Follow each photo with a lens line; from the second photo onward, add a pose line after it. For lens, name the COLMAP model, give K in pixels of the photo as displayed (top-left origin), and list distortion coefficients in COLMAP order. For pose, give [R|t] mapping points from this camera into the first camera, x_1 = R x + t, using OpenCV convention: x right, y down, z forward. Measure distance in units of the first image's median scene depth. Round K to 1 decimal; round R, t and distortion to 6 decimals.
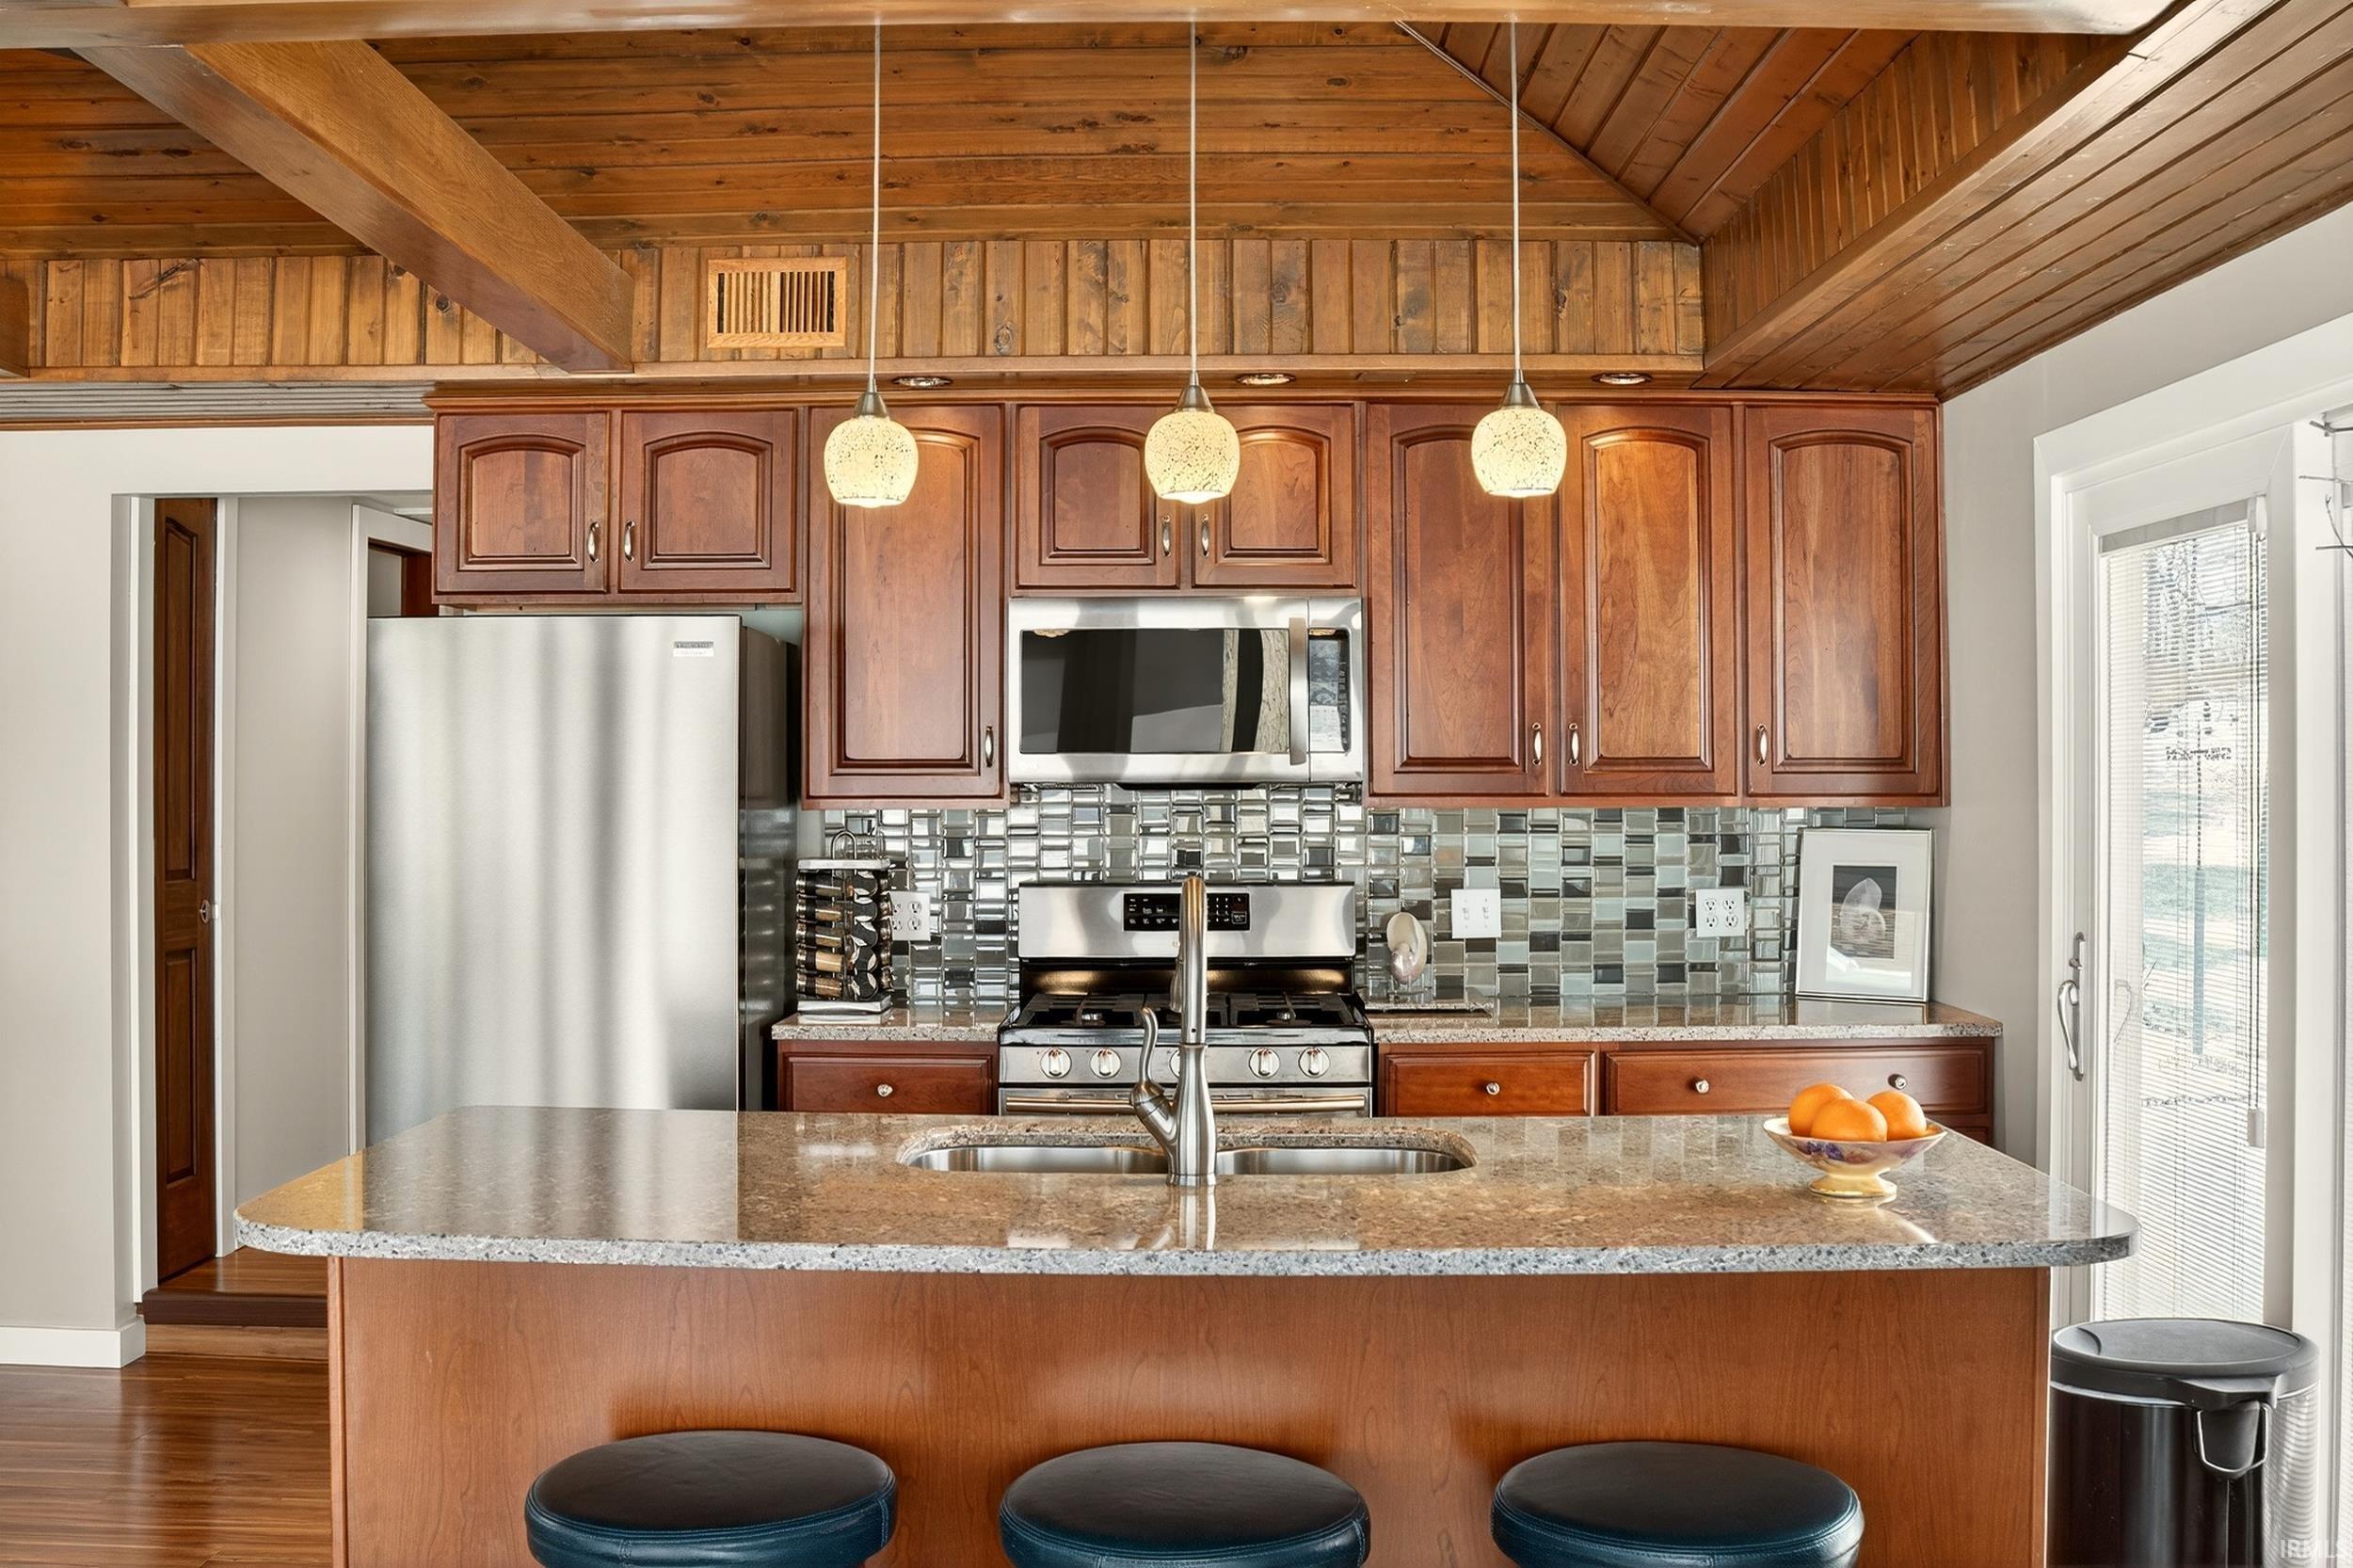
lens RADIAL K [[2360.9, 0, 1179.7], [0, 2360.9, 783.3], [0, 0, 1]] dist [-0.125119, 0.000000]
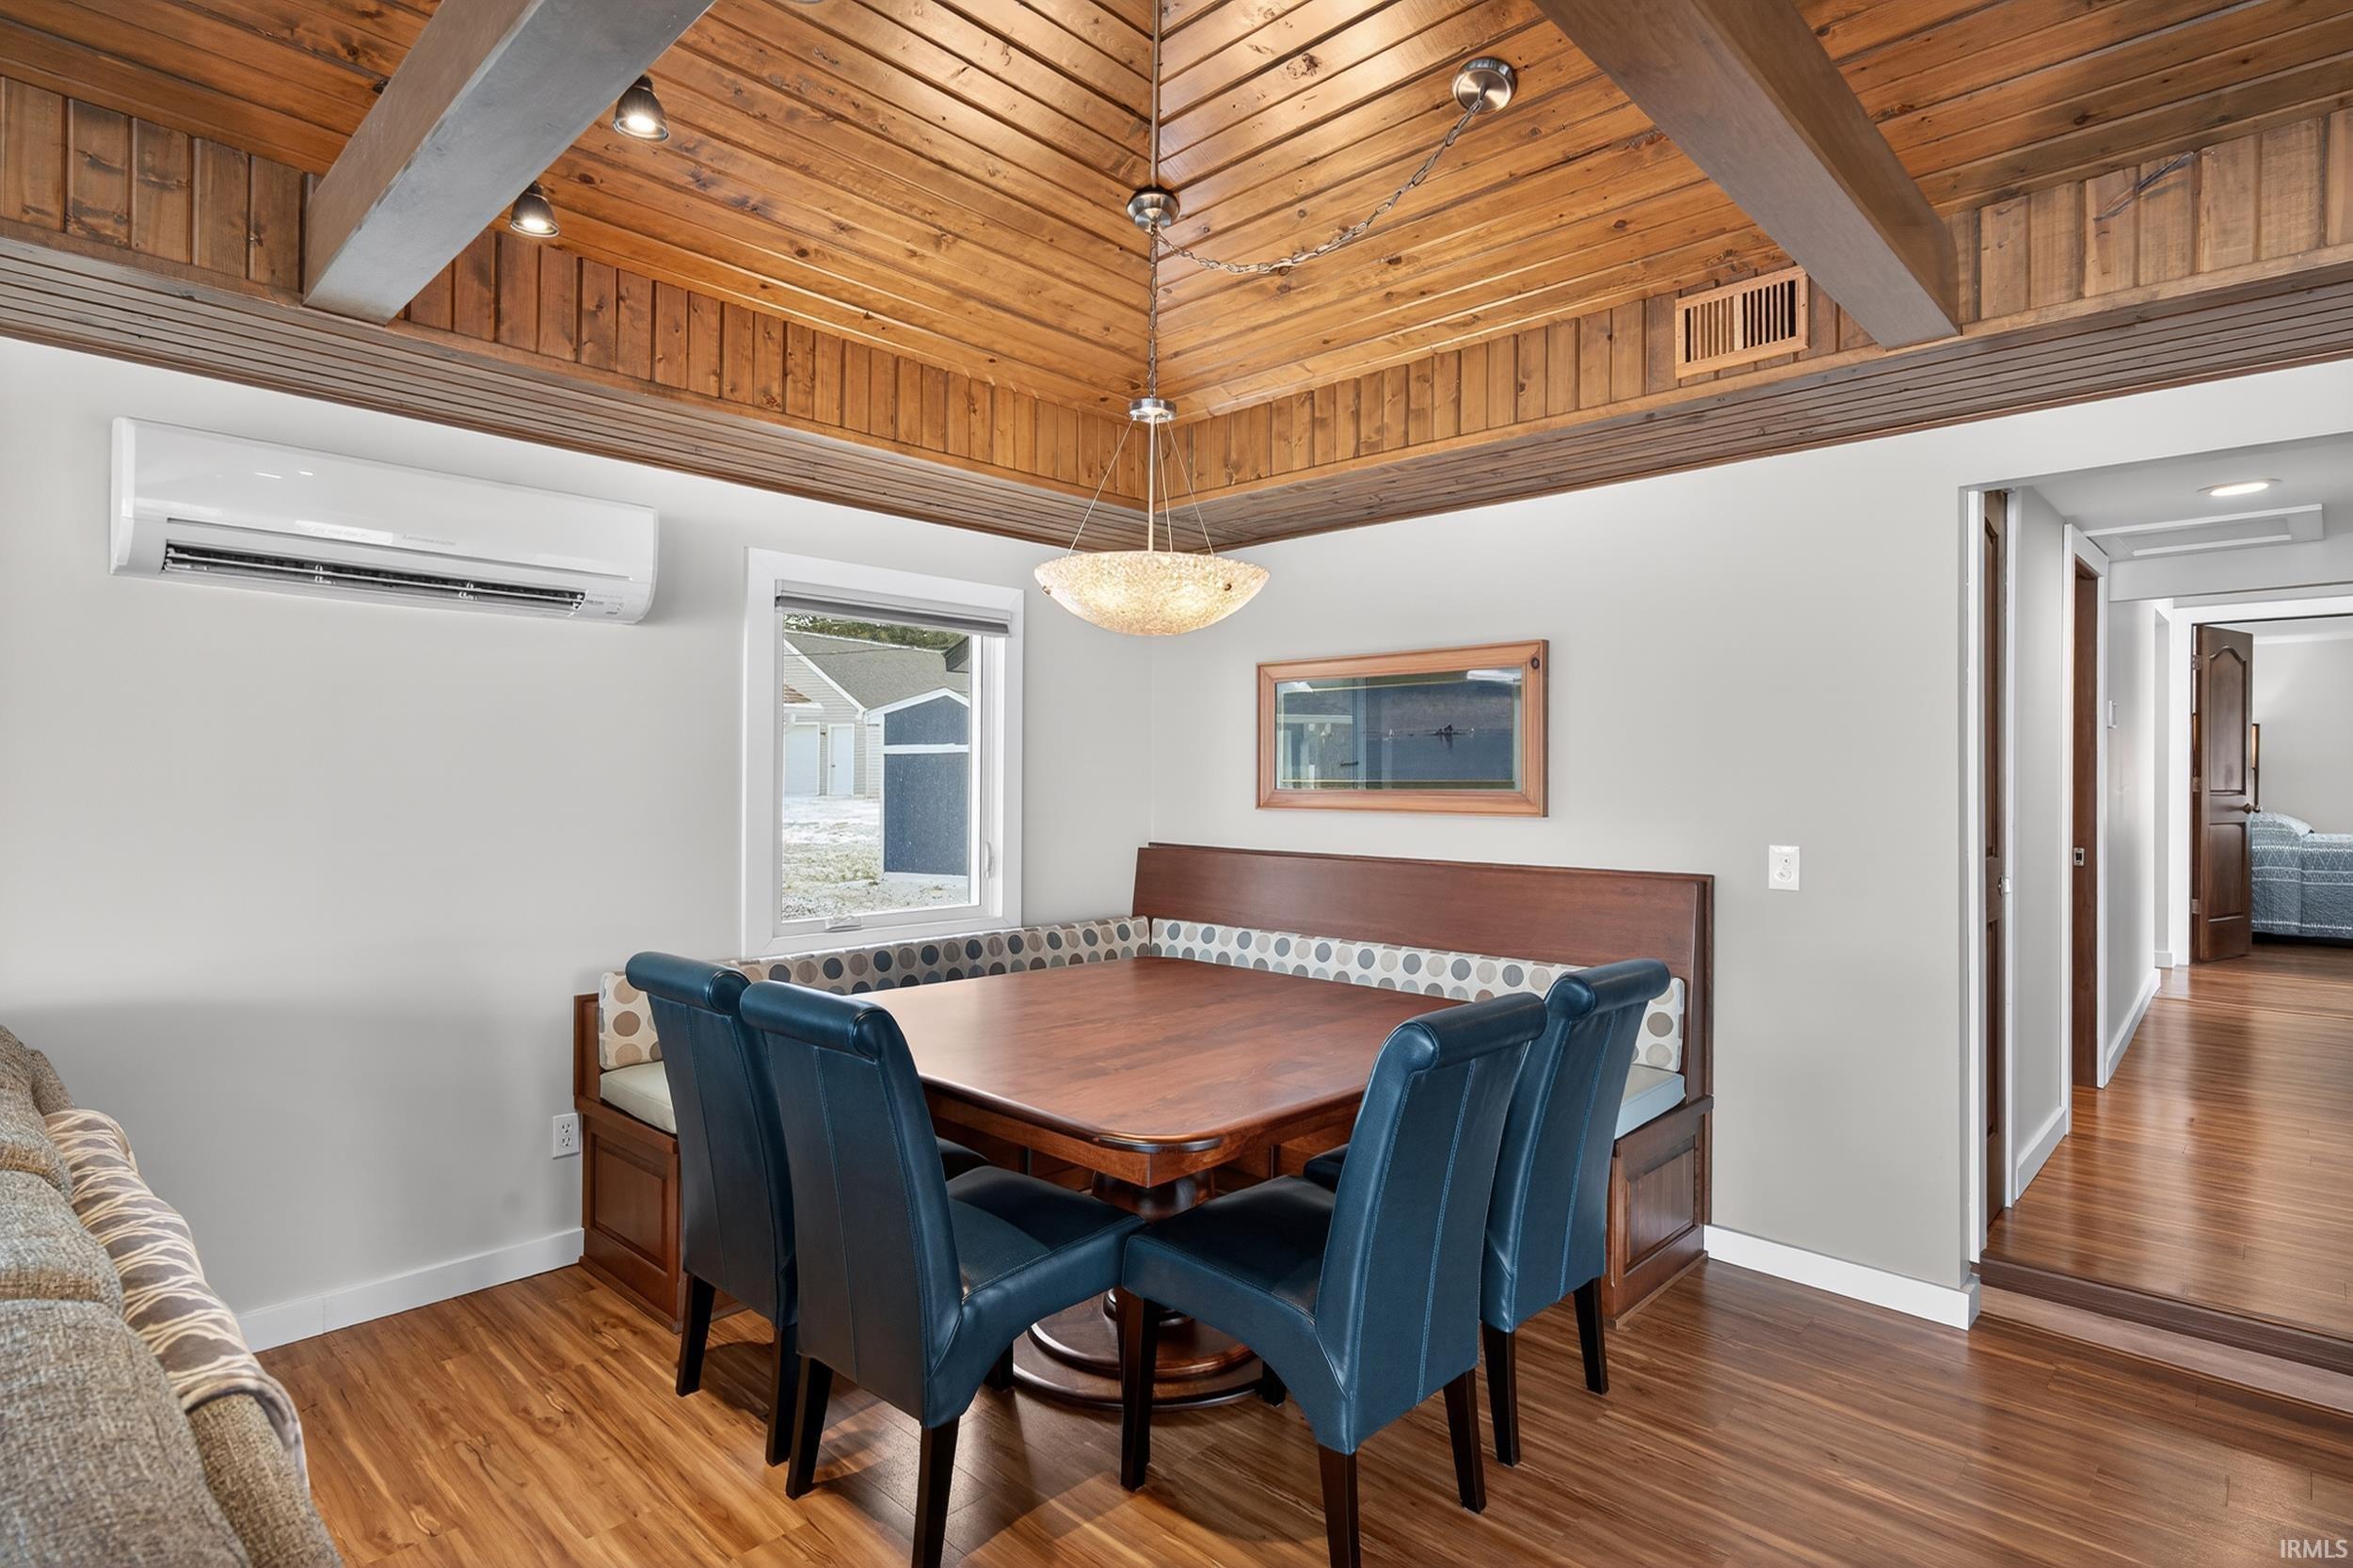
lens RADIAL K [[1202.7, 0, 1186.0], [0, 1202.7, 777.7], [0, 0, 1]] dist [-0.000793, 0.000636]
pose [[0.722364, -0.002287, -0.691509, -0.390041], [-0.003967, 0.999964, -0.007452, 0.013111], [0.691502, 0.008126, 0.722329, 0.408654]]
